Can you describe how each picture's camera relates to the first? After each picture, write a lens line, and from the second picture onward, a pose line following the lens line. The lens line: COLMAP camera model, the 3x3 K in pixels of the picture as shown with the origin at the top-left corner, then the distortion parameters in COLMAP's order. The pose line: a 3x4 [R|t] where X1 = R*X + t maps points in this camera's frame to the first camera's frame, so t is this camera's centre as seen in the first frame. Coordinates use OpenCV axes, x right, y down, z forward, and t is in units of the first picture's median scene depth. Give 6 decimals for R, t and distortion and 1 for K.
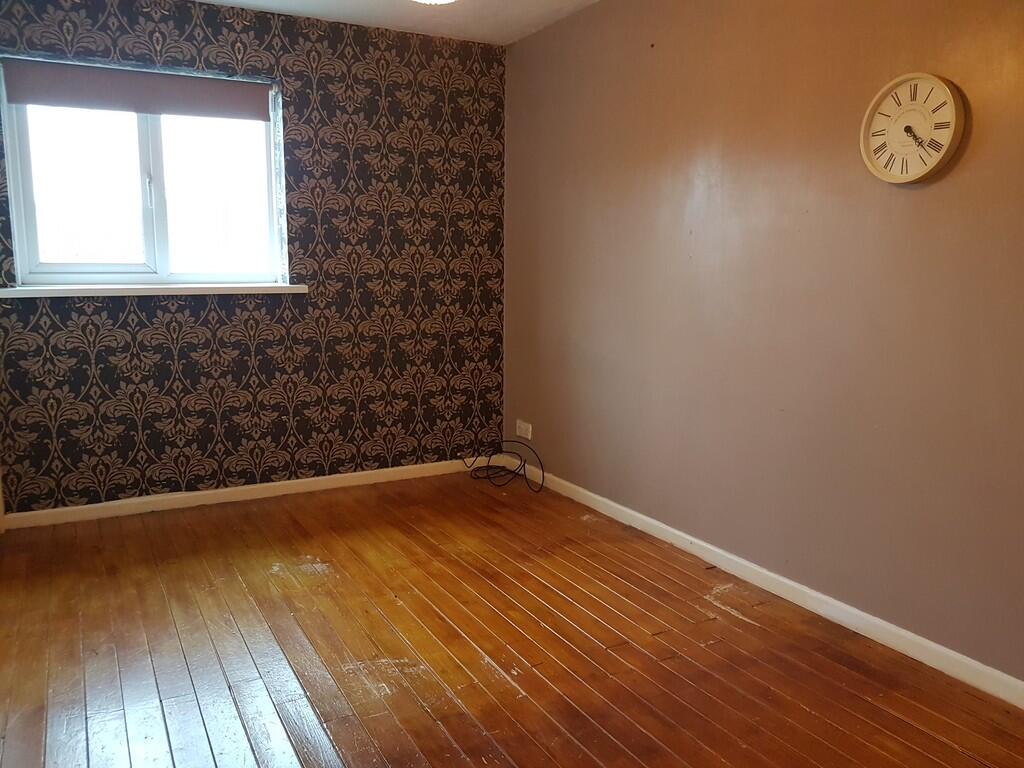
lens RADIAL K [[826.2, 0, 494.1], [0, 826.2, 387.1], [0, 0, 1]] dist [-0.000469, -0.008481]
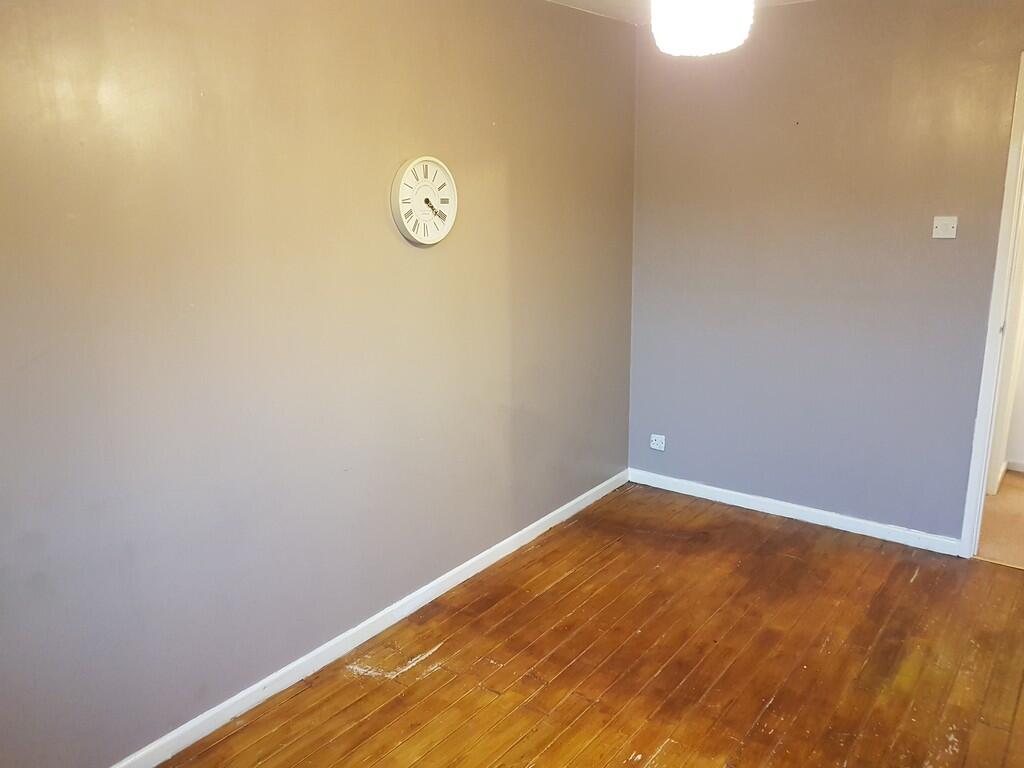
lens RADIAL K [[826.2, 0, 494.1], [0, 826.2, 387.1], [0, 0, 1]] dist [-0.000469, -0.008481]
pose [[-0.424754, -0.209663, 0.880696, -0.382242], [0.158354, 0.940608, 0.300300, -0.221914], [-0.891352, 0.267016, -0.366326, 0.787370]]
